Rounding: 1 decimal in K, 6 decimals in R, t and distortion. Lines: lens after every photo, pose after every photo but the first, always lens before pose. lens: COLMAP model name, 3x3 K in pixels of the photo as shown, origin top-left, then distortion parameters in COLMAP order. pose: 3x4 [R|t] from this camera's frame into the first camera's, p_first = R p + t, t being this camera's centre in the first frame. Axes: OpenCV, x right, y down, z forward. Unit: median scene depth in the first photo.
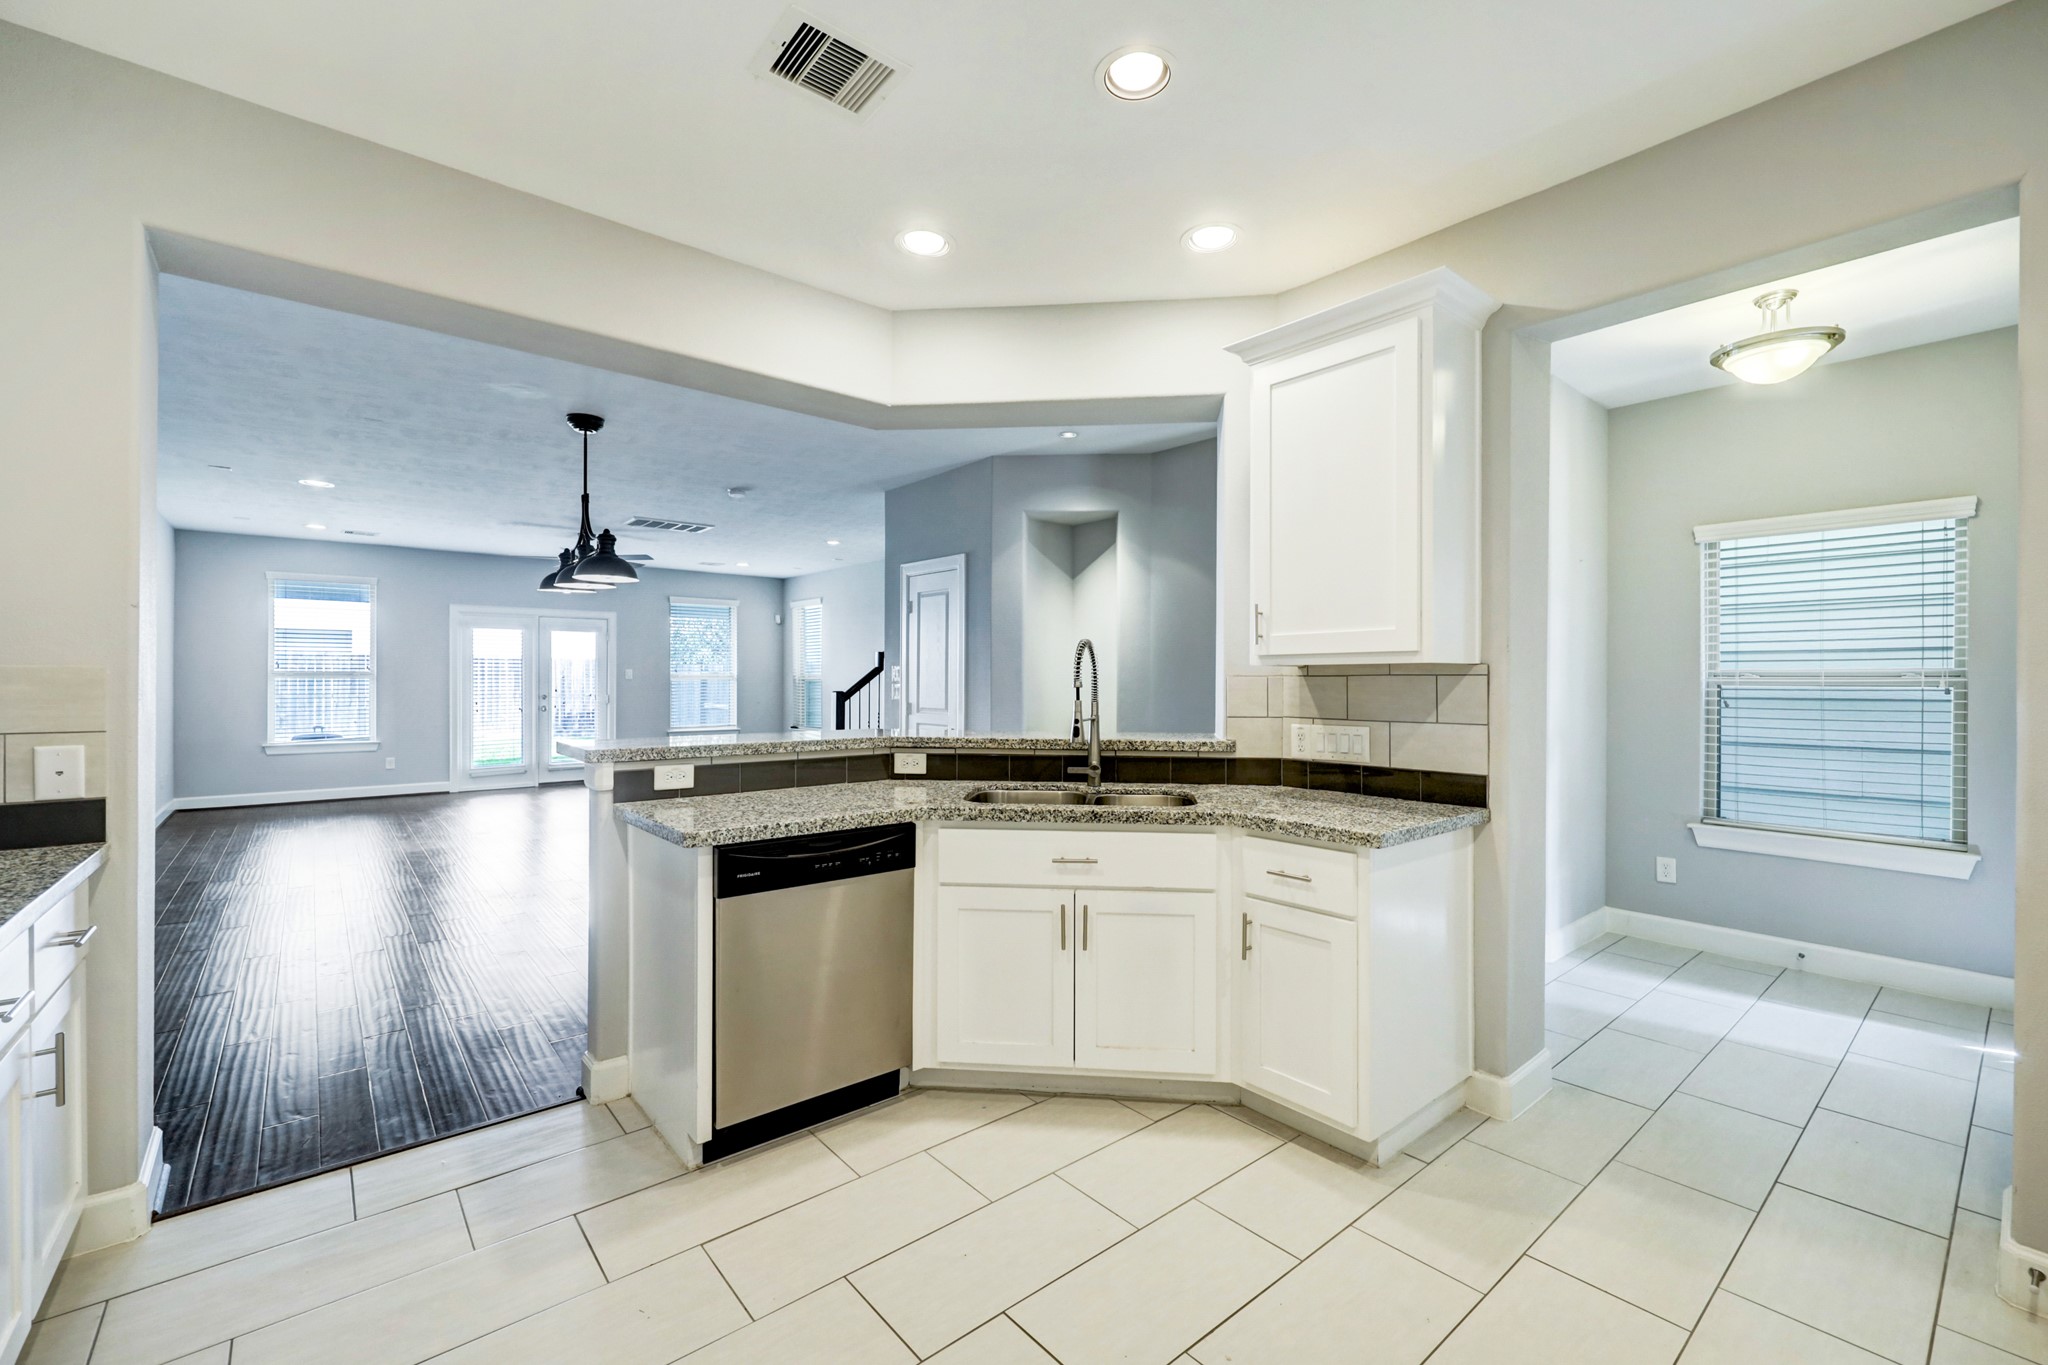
lens RADIAL K [[844.7, 0, 1018.2], [0, 844.7, 672.6], [0, 0, 1]] dist [-0.000756, 0.000241]
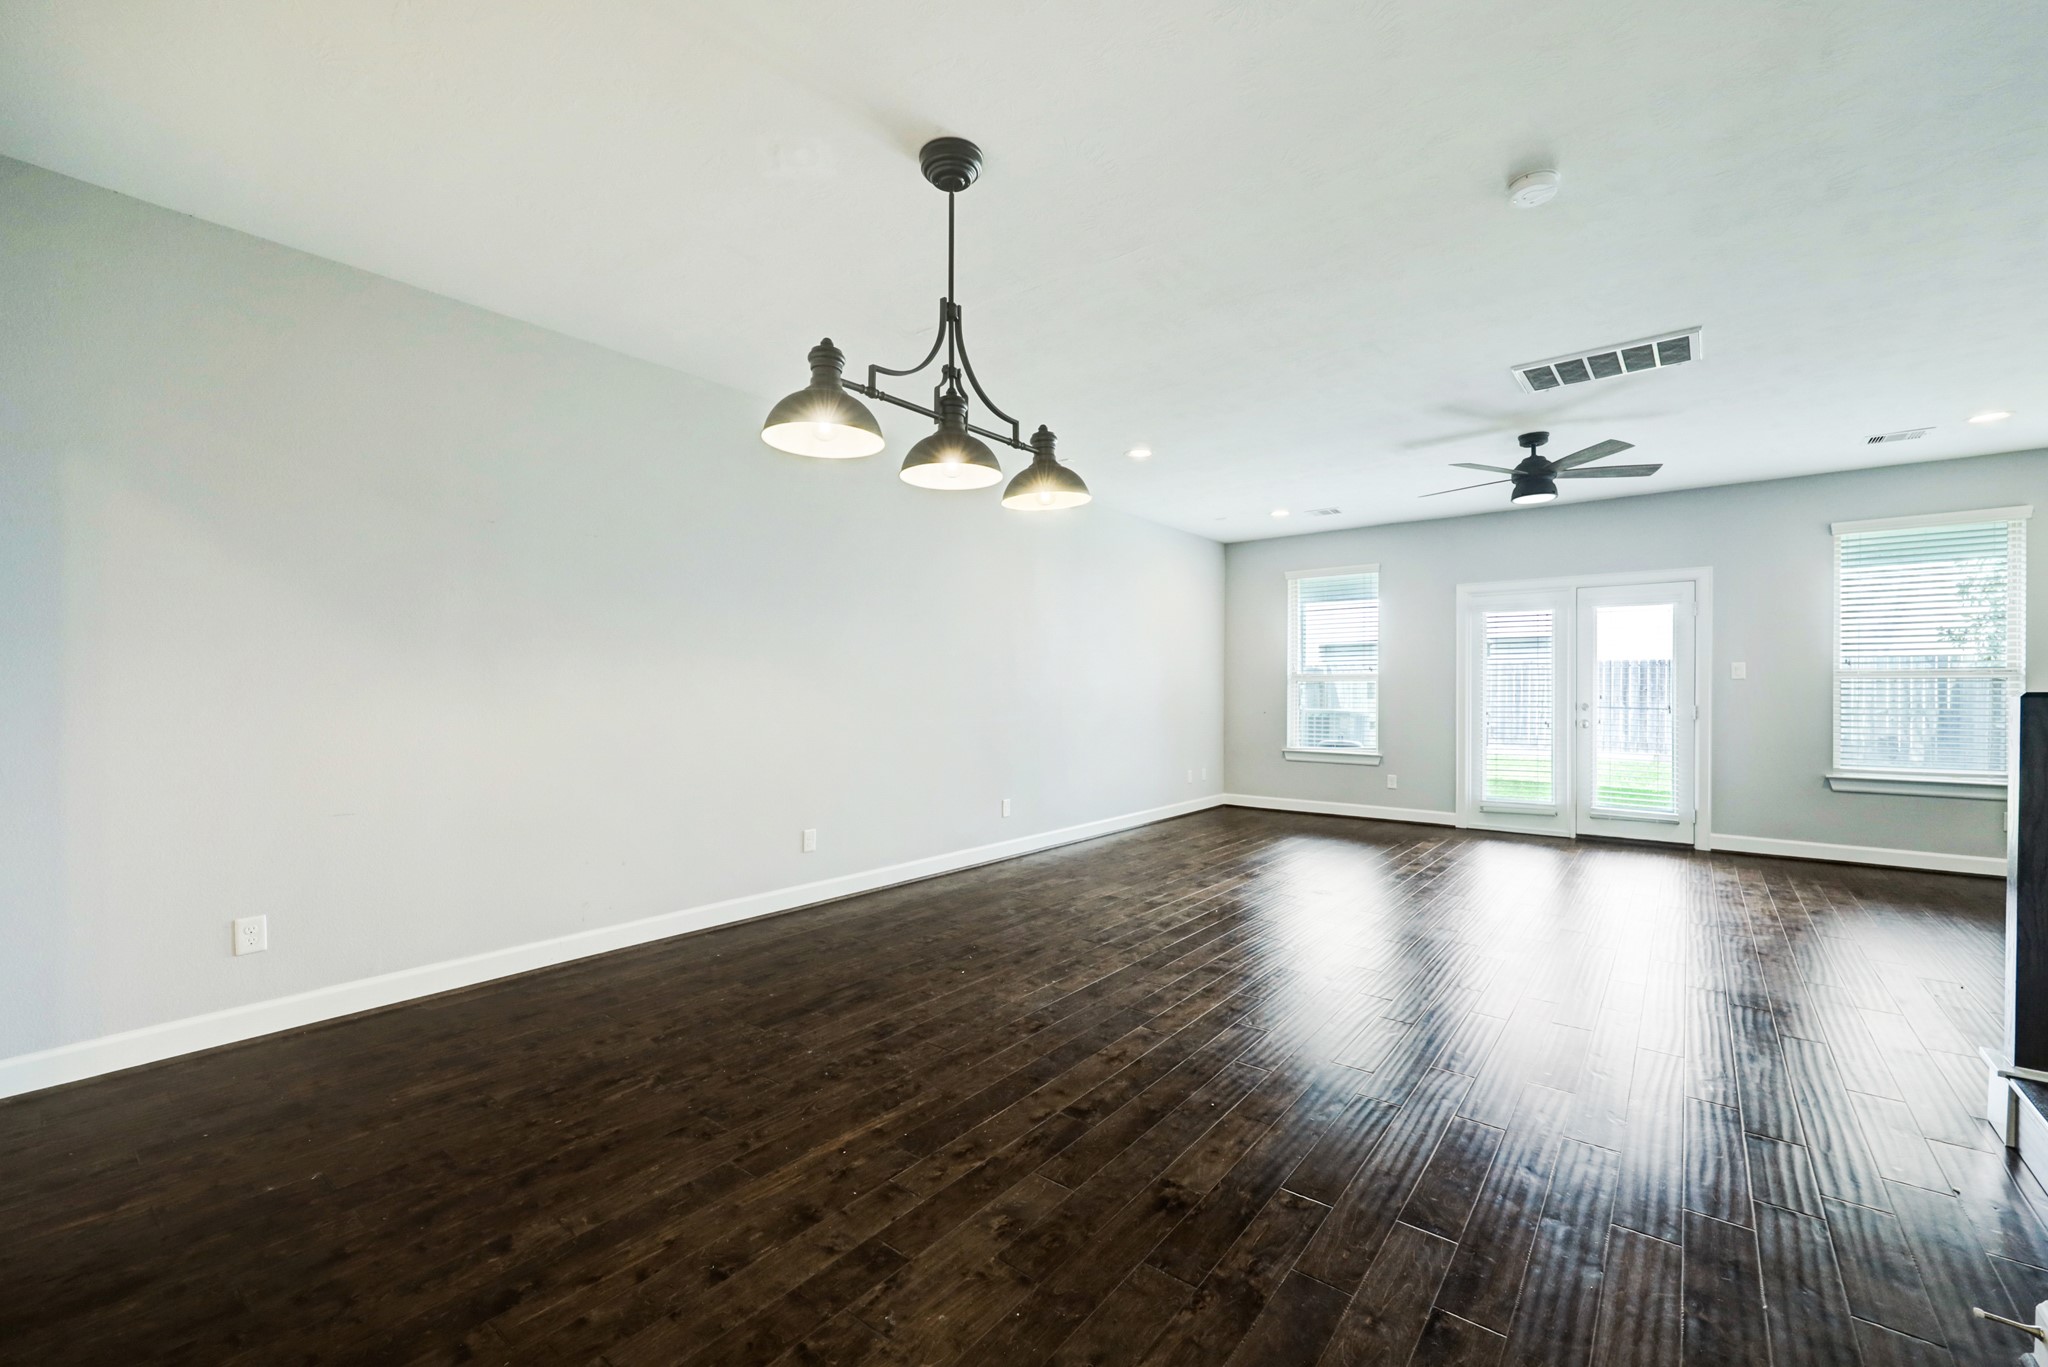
lens RADIAL K [[844.7, 0, 1018.2], [0, 844.7, 673.6], [0, 0, 1]] dist [-0.000756, 0.000241]
pose [[0.203391, -0.023315, -0.978820, 0.005941], [0.004676, 0.999728, -0.022842, 0.053002], [0.979086, 0.000069, 0.203445, 1.426611]]
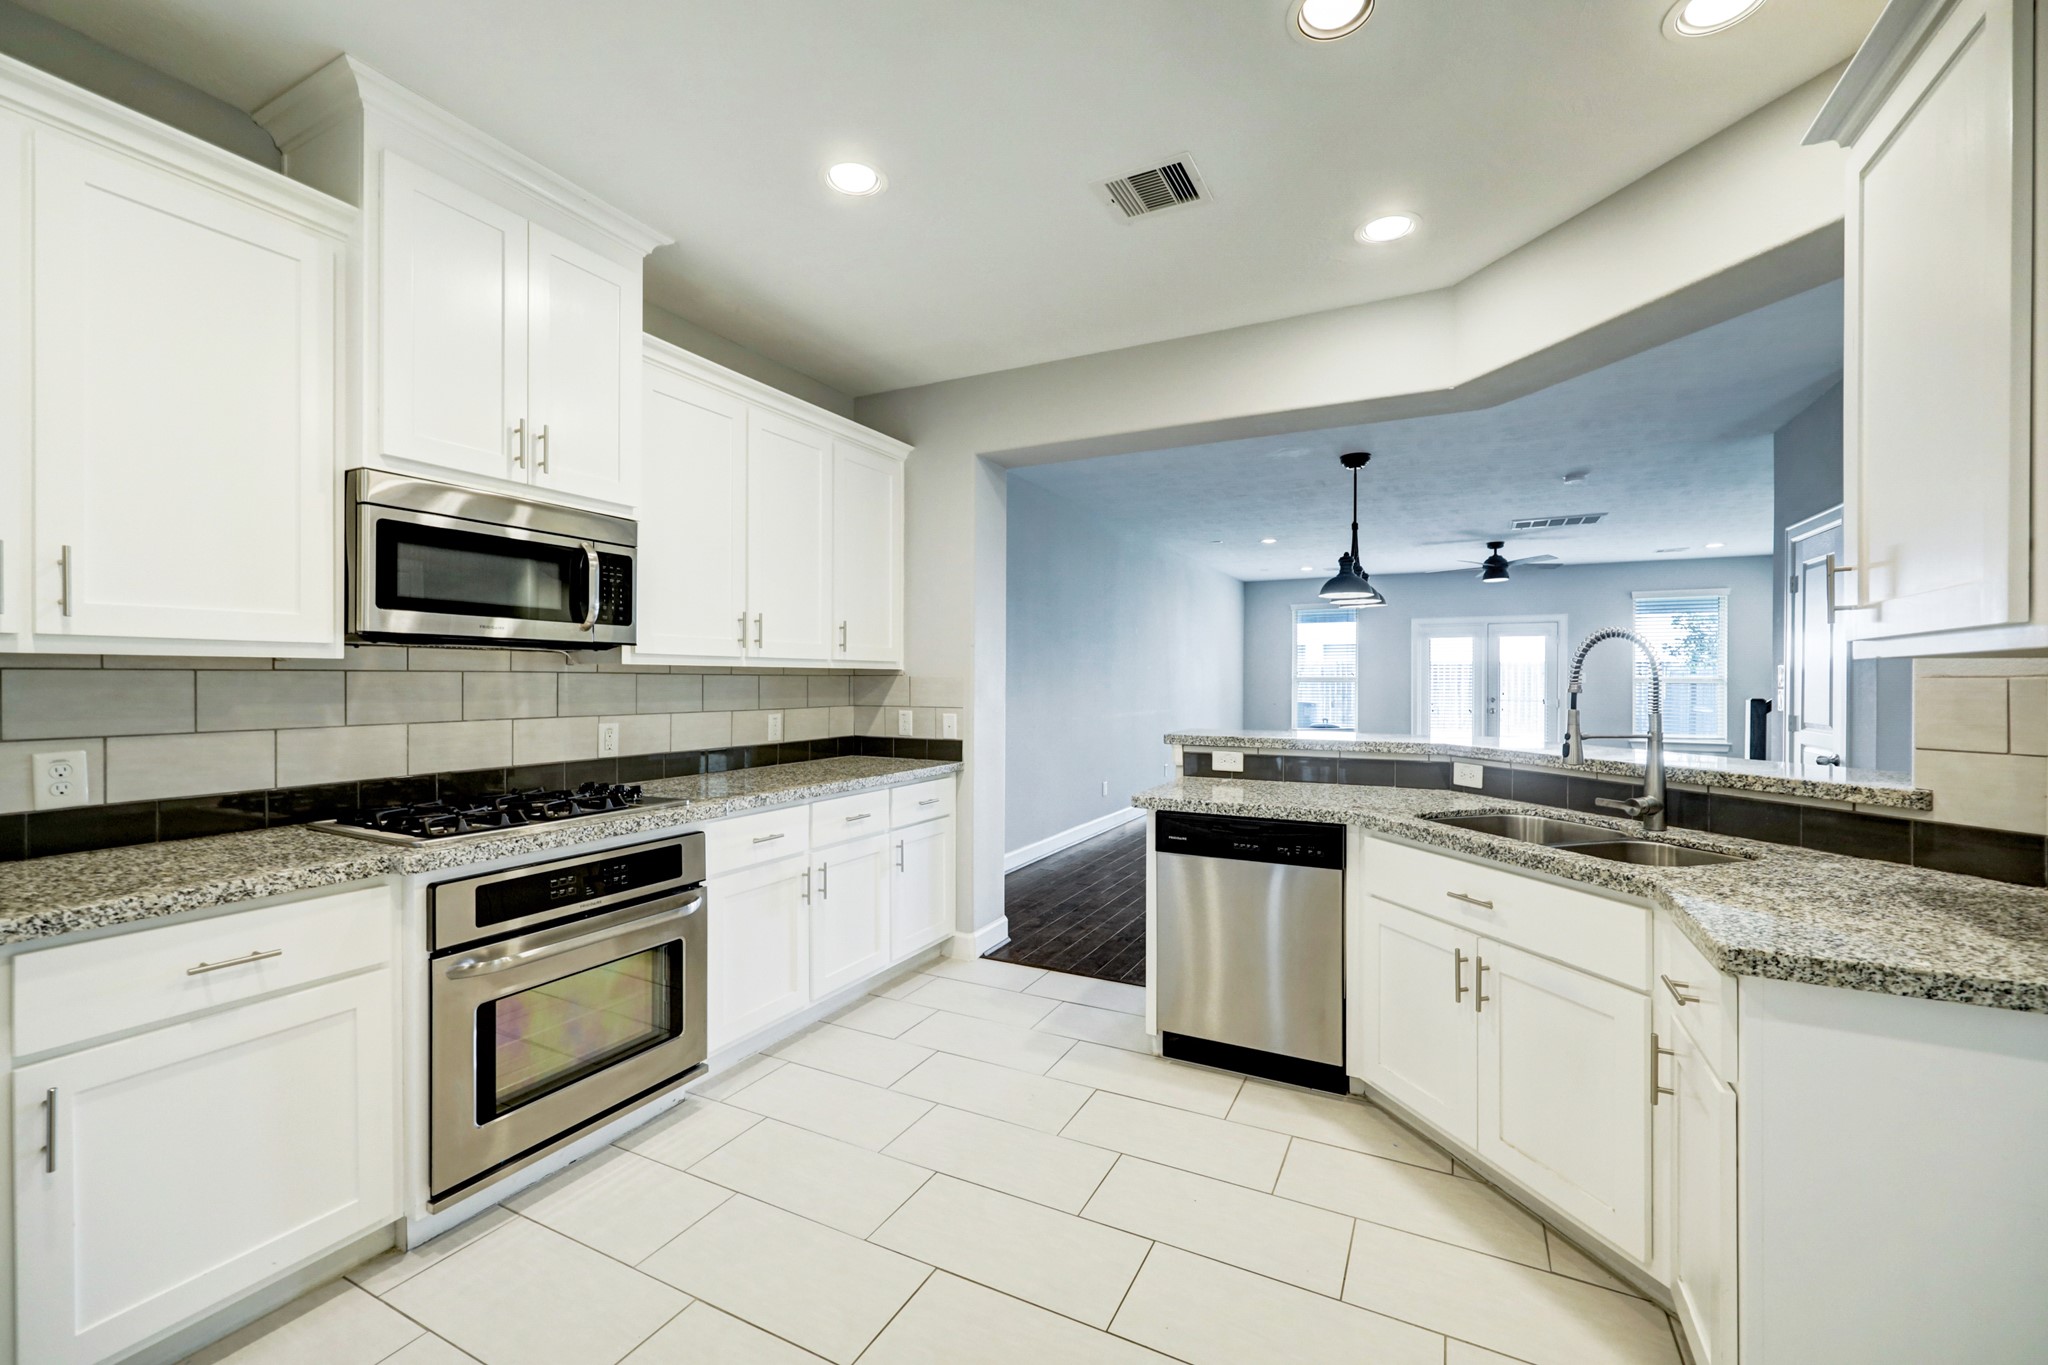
lens RADIAL K [[827.2, 0, 1034.0], [0, 827.2, 667.1], [0, 0, 1]] dist [-0.000344, 0.000030]
pose [[0.395819, -0.017132, -0.918169, 0.529383], [0.006592, 0.999853, -0.015814, 0.002345], [0.918305, 0.000207, 0.395874, 0.228156]]
